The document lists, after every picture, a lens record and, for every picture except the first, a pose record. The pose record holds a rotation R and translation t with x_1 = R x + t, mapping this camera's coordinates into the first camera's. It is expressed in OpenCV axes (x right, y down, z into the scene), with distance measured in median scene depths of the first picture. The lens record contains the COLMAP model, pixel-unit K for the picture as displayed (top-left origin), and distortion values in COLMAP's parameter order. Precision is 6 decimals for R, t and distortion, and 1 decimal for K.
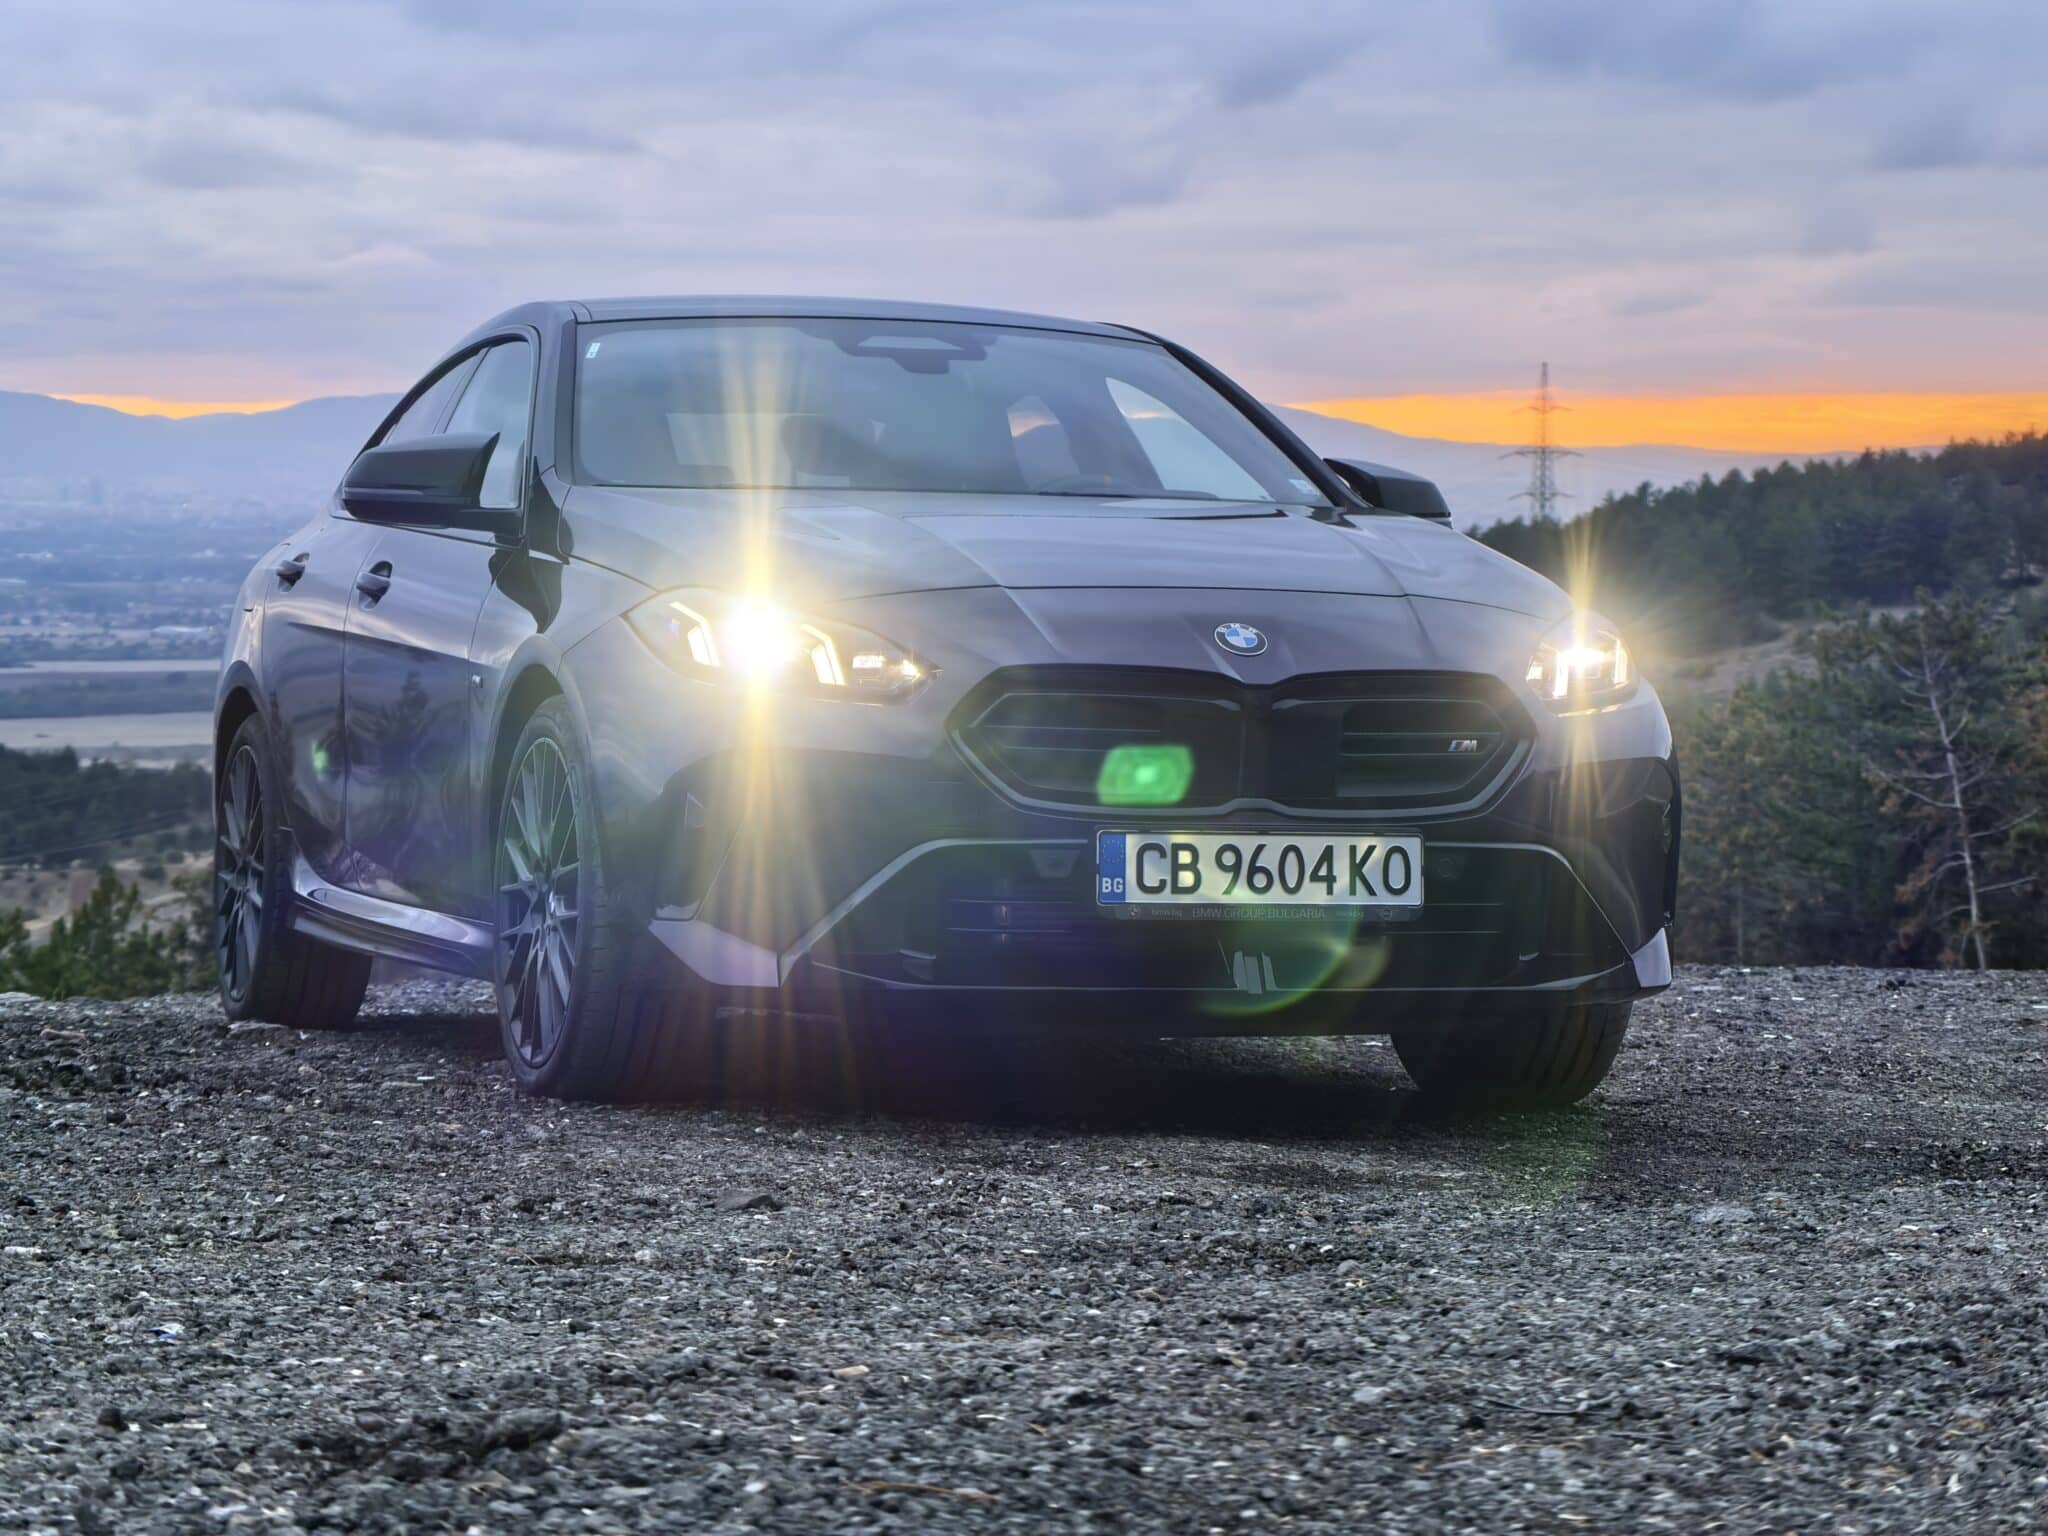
lens RADIAL K [[5473.7, 0, 1024.0], [0, 5473.7, 768.0], [0, 0, 1]] dist [0.528093, -4.423957]
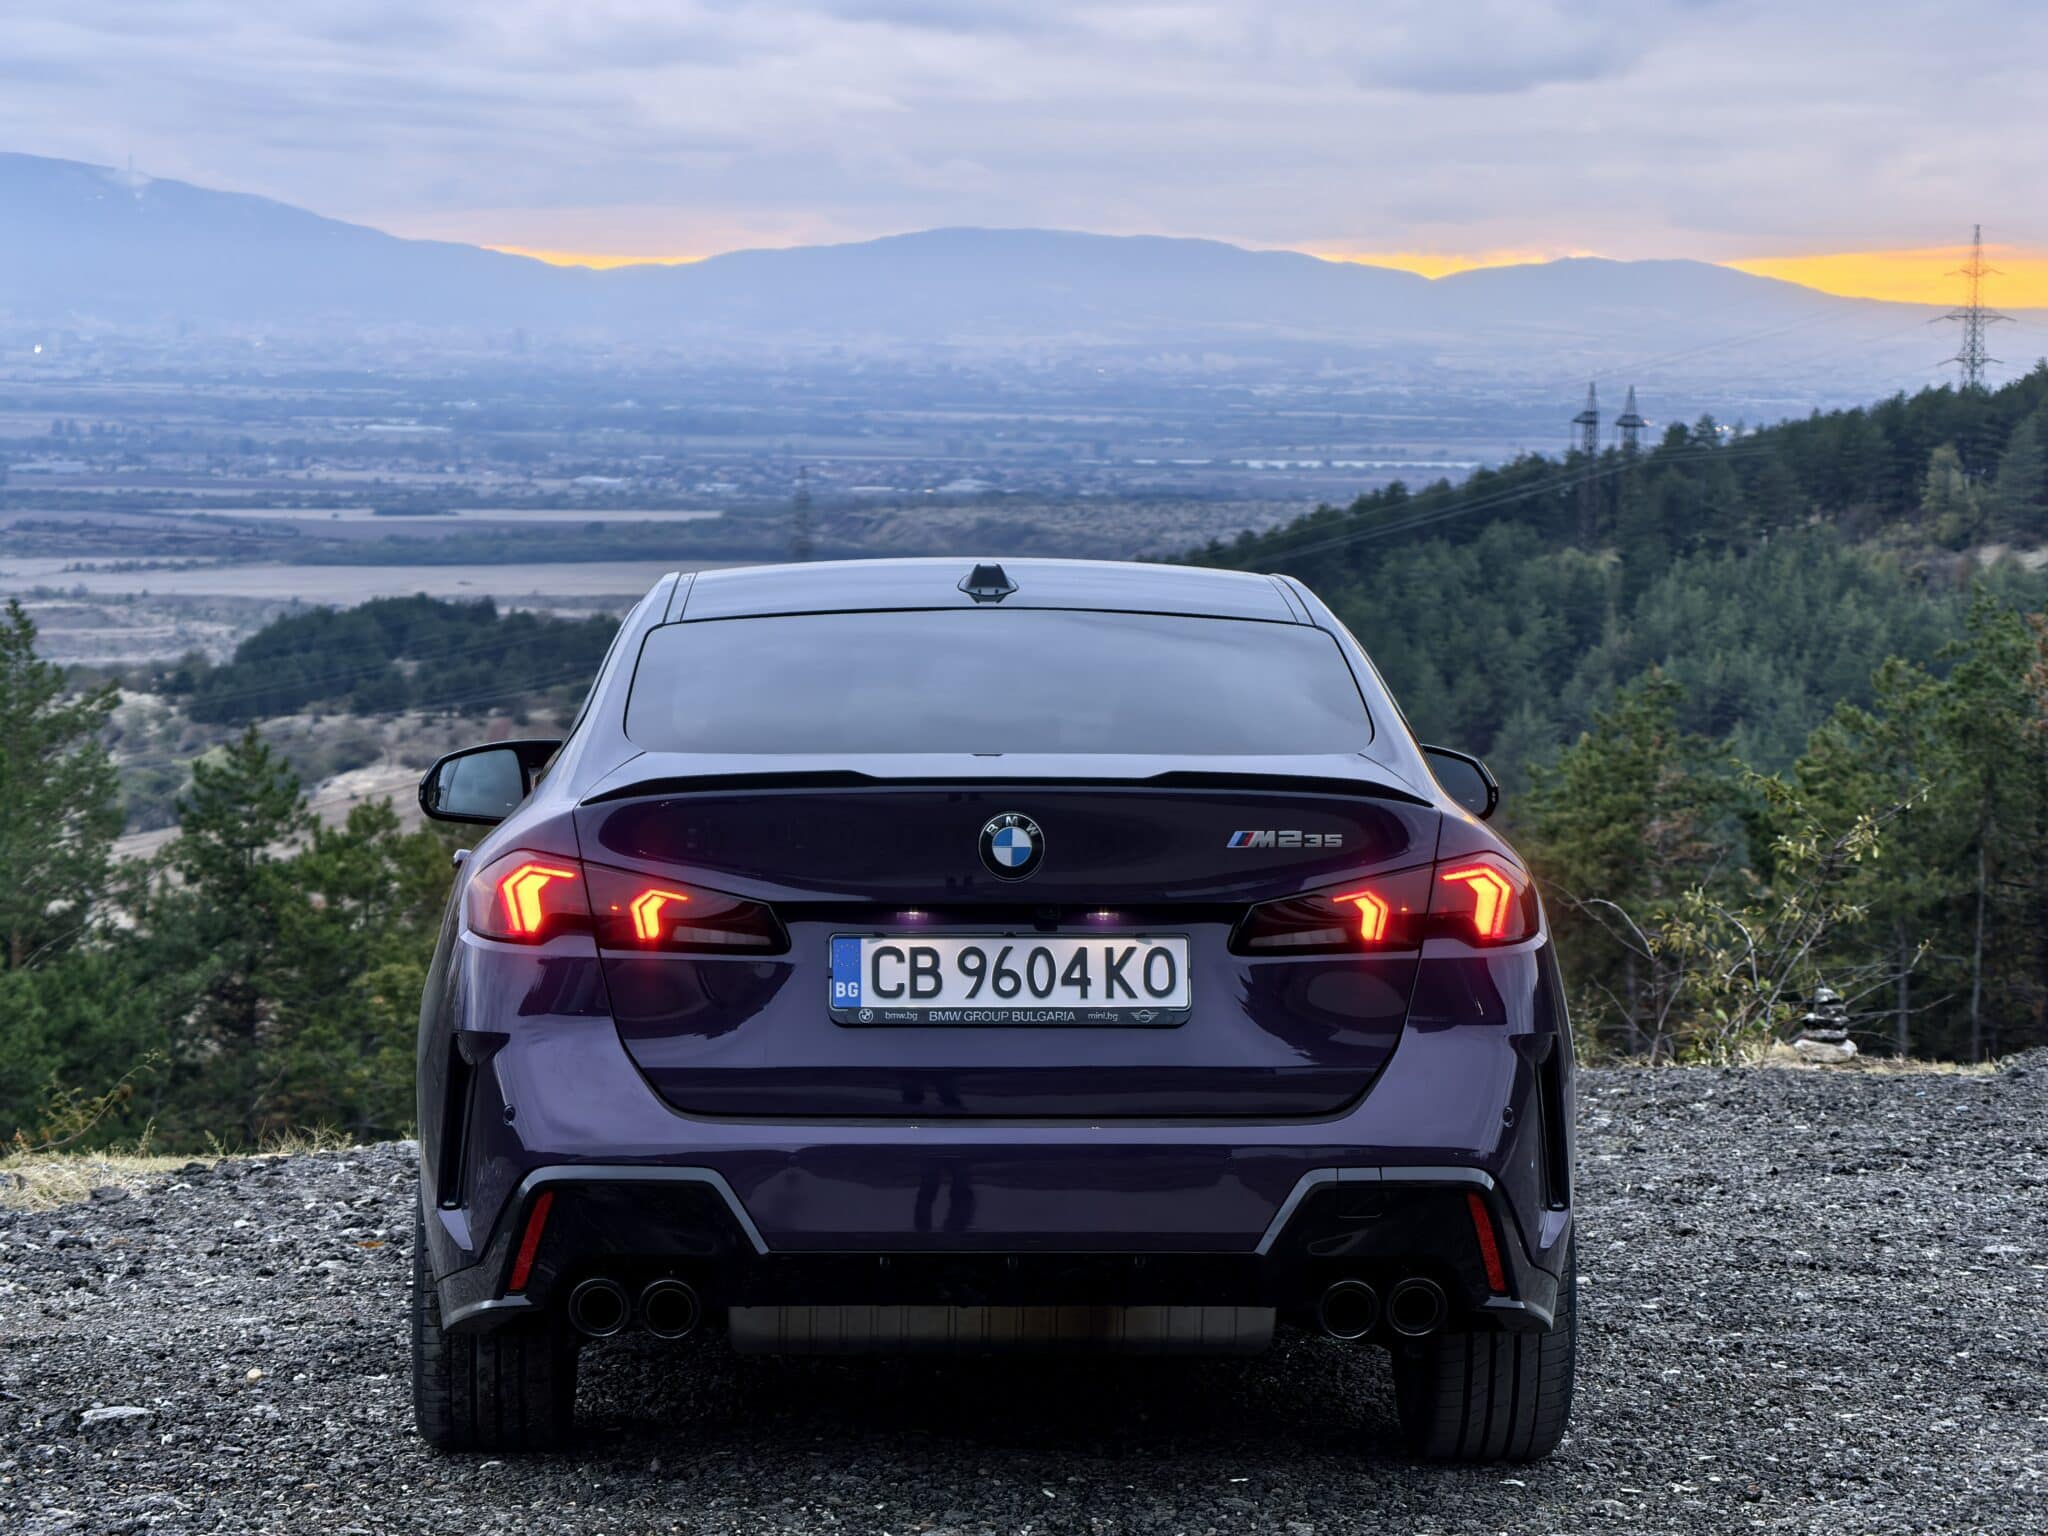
lens RADIAL K [[5473.7, 0, 1024.0], [0, 5473.7, 768.0], [0, 0, 1]] dist [0.528093, -4.423957]
pose [[0.996335, 0.018994, -0.083406, 0.115656], [-0.016596, 0.999431, 0.029355, -0.040947], [0.083917, -0.027863, 0.996083, 0.070766]]
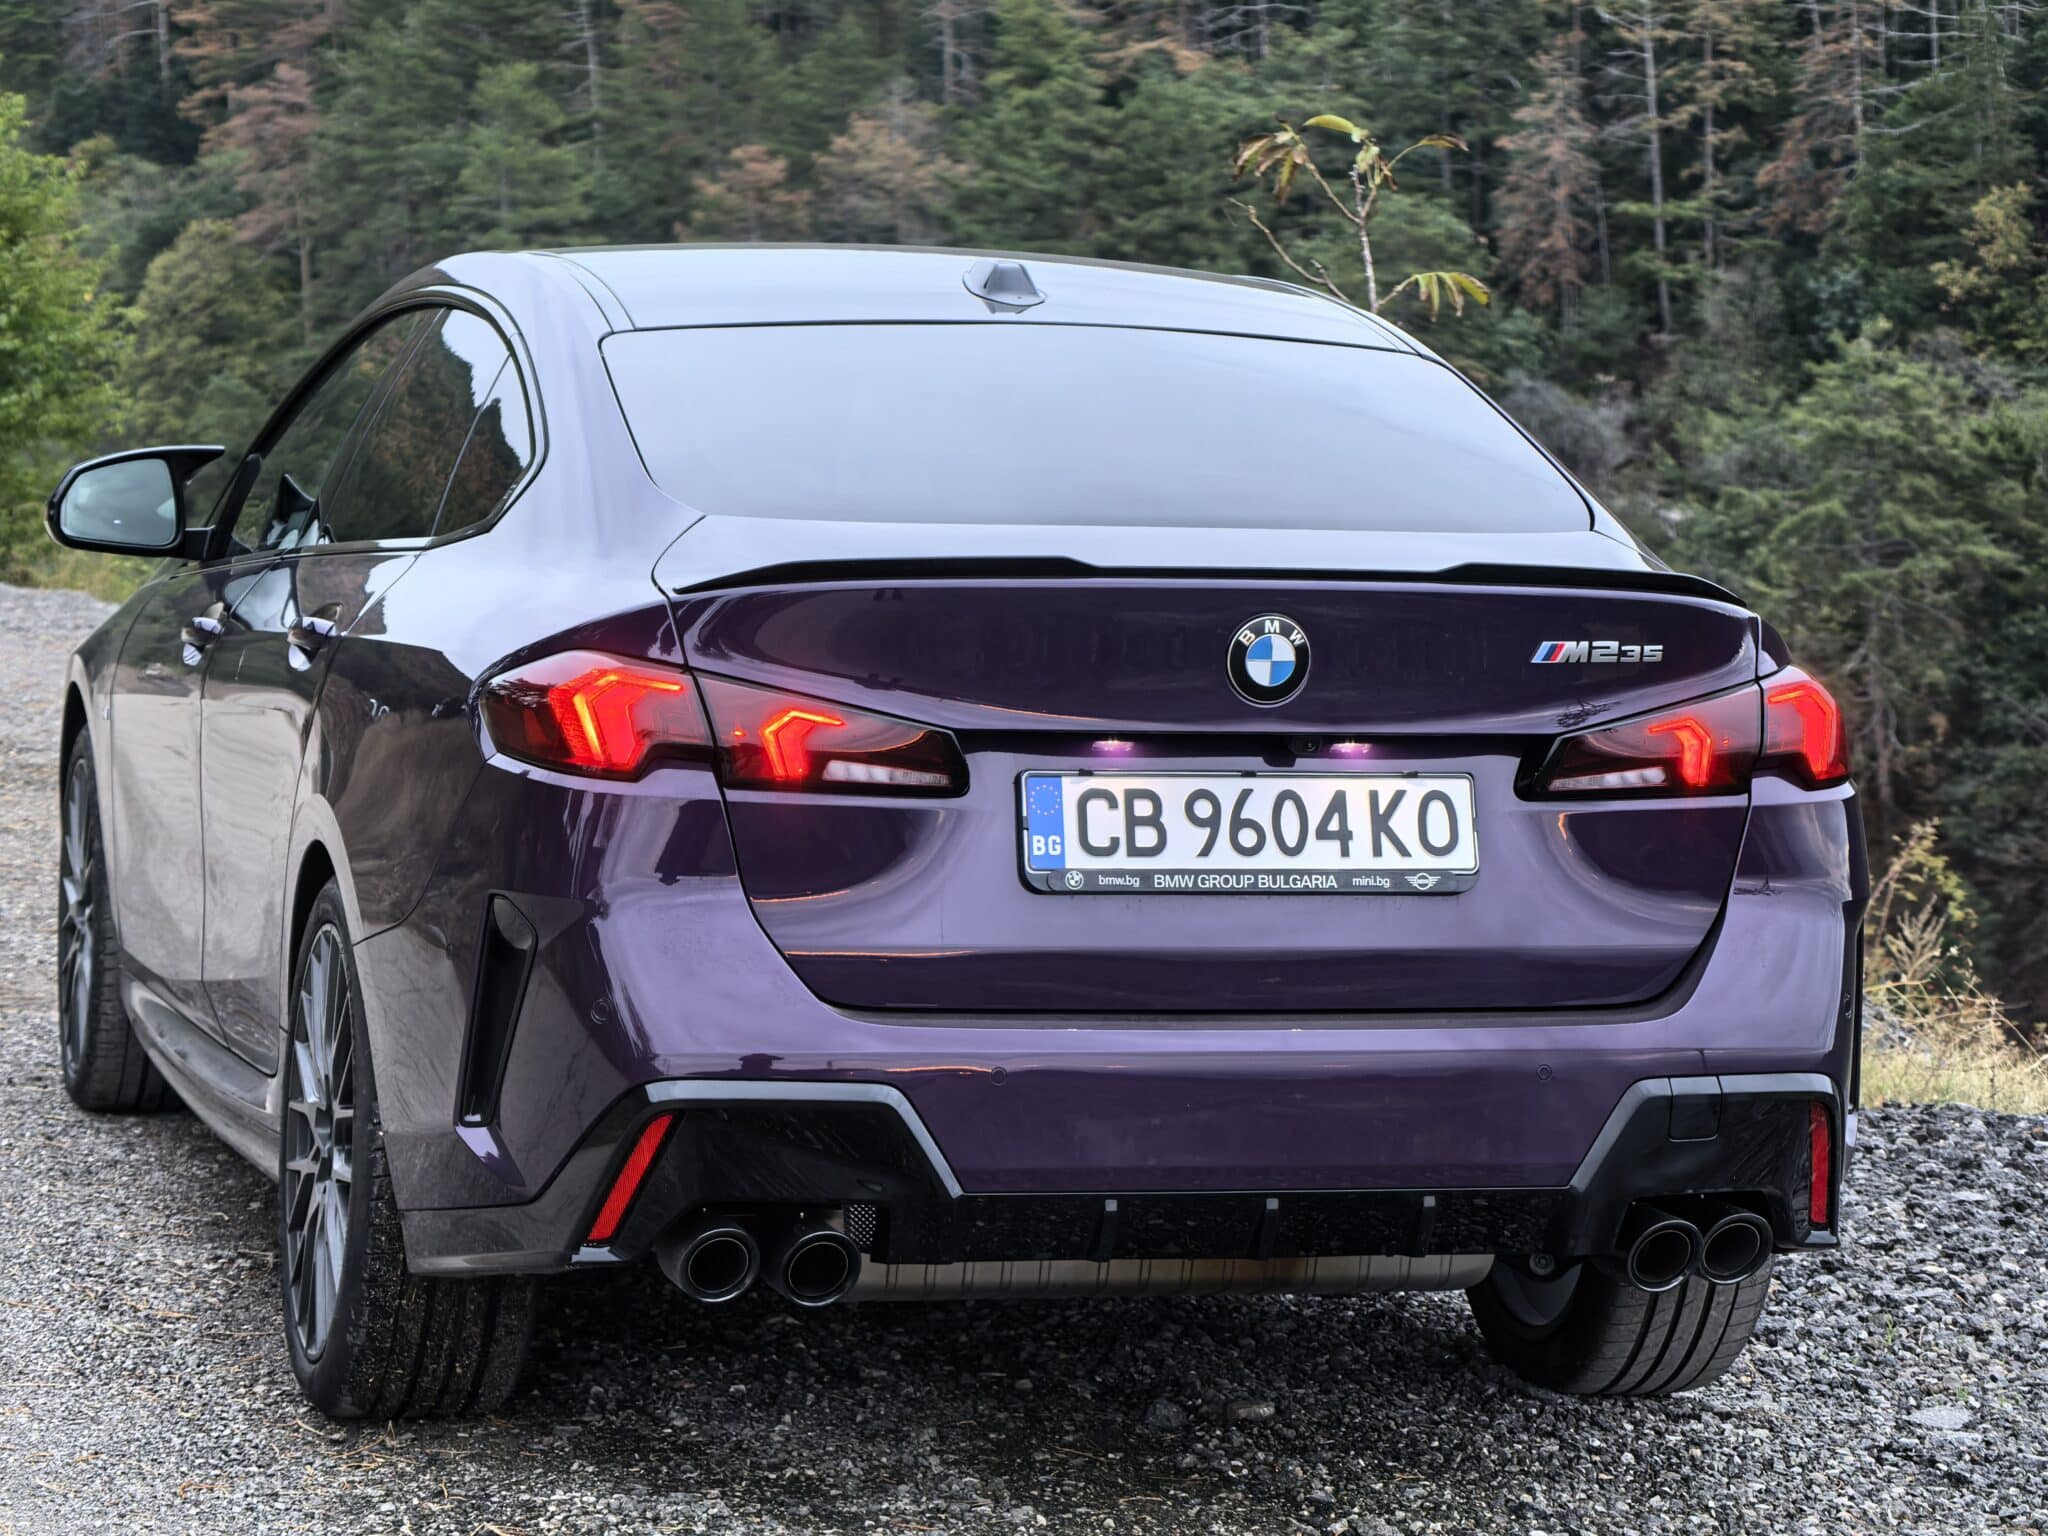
lens RADIAL K [[5473.7, 0, 1024.0], [0, 5473.7, 768.0], [0, 0, 1]] dist [0.528093, -4.423957]
pose [[0.985159, 0.030991, 0.168823, -0.099290], [-0.047183, 0.994570, 0.092764, -0.049838], [-0.165032, -0.099353, 0.981271, 0.291696]]
